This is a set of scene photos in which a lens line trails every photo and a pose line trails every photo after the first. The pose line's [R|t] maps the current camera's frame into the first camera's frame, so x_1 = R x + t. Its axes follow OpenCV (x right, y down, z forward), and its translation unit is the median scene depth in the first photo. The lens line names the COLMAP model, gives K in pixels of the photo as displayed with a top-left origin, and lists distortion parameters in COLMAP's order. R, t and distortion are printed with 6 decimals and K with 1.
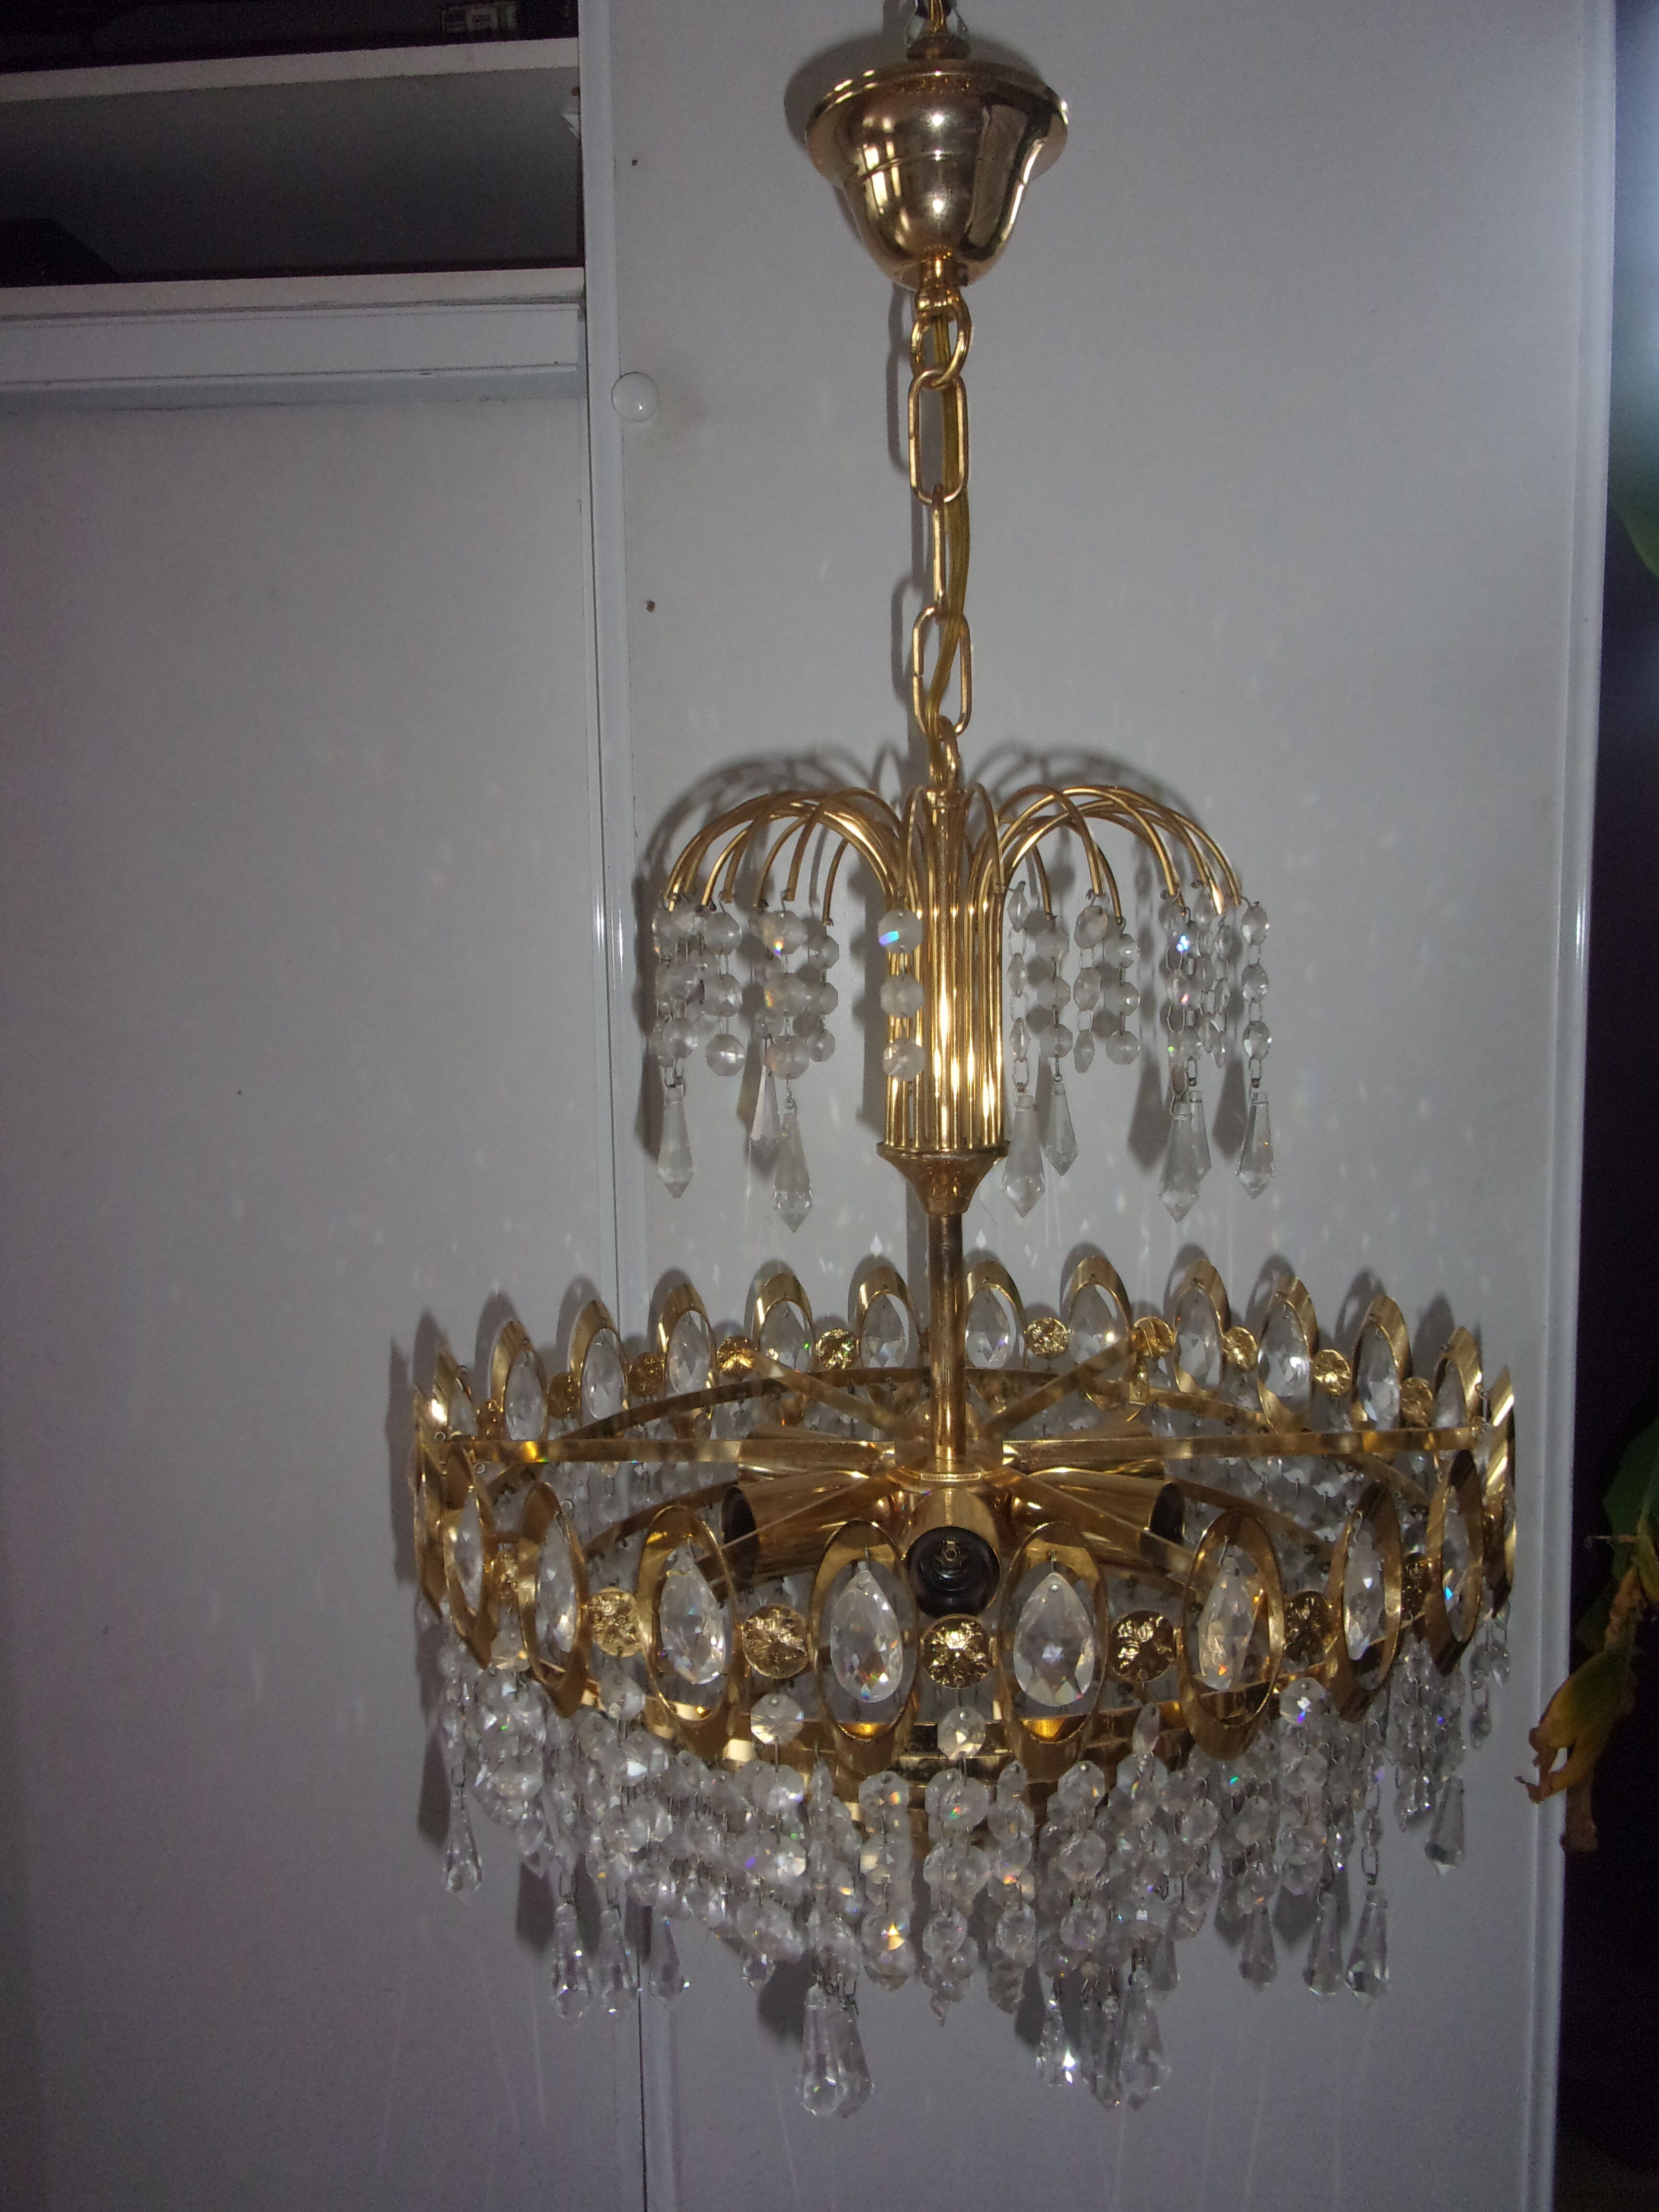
lens RADIAL K [[1818.8, 0, 836.7], [0, 1818.8, 1107.2], [0, 0, 1]] dist [-0.013162, -0.006953]
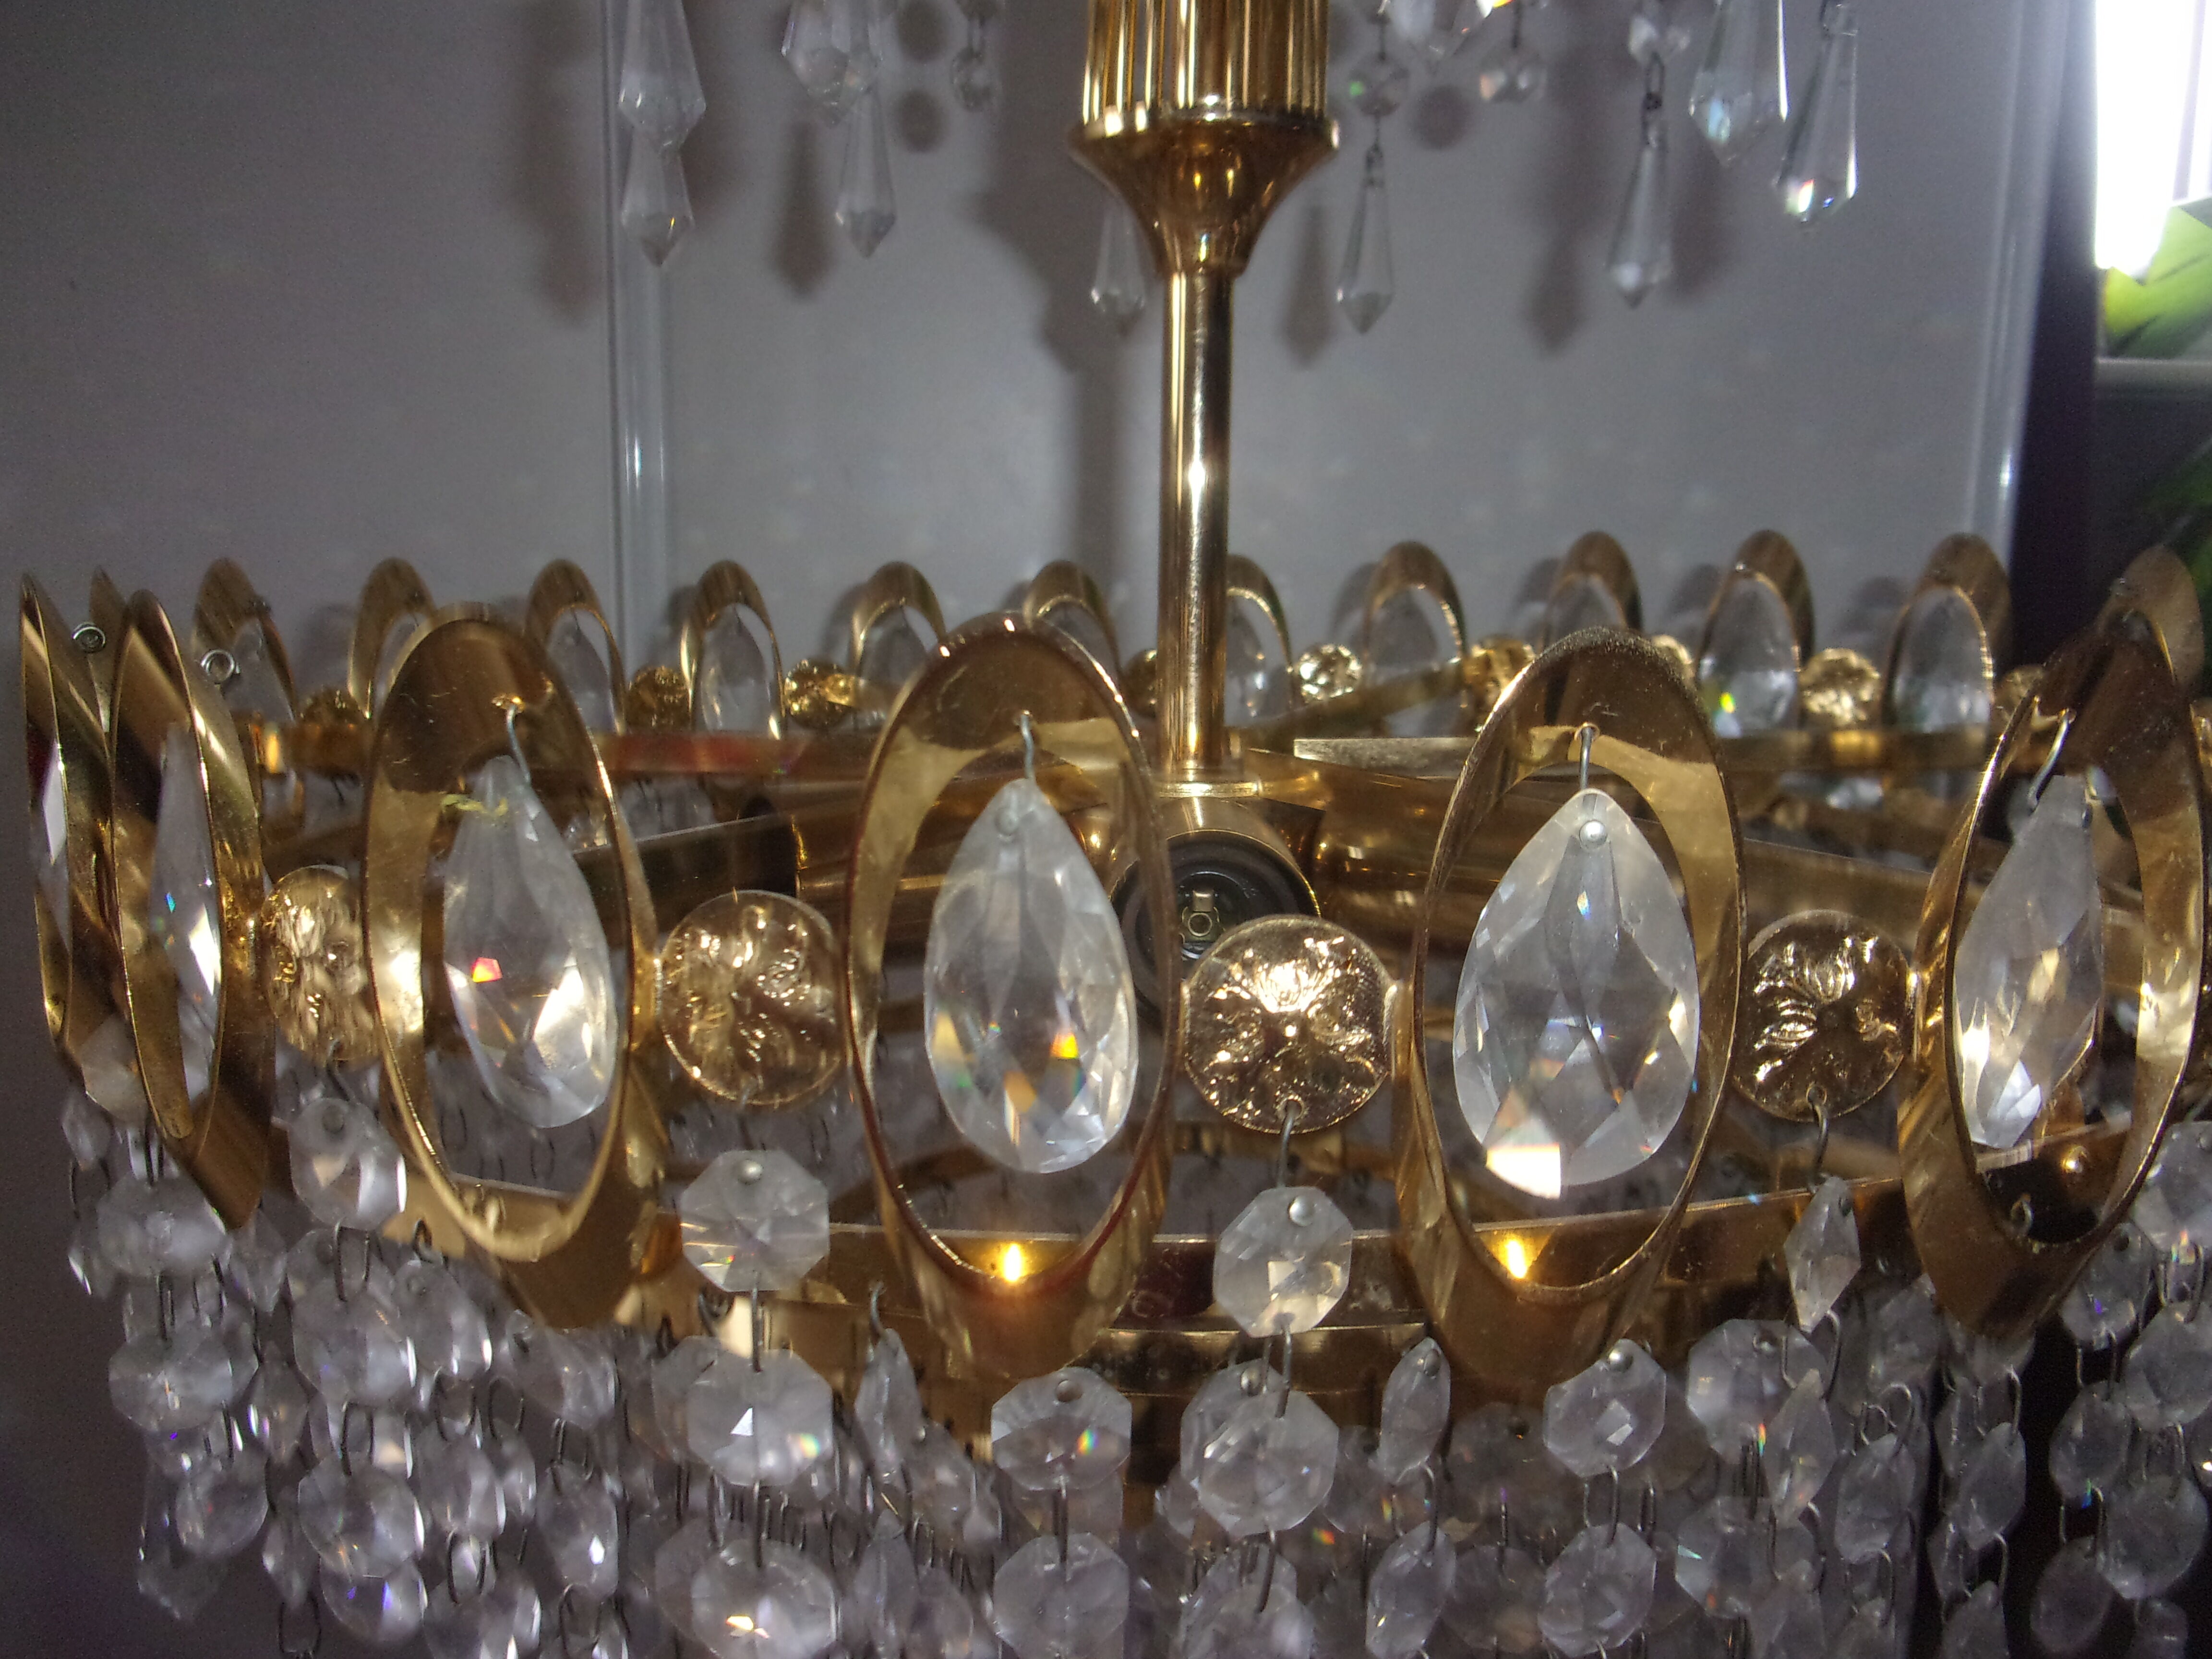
lens RADIAL K [[1818.8, 0, 1098.8], [0, 1818.8, 829.6], [0, 0, 1]] dist [-0.013162, -0.006953]
pose [[0.998454, 0.018187, 0.052532, 0.012597], [-0.021606, 0.997634, 0.065264, 0.237662], [-0.051220, -0.066298, 0.996484, 0.655654]]
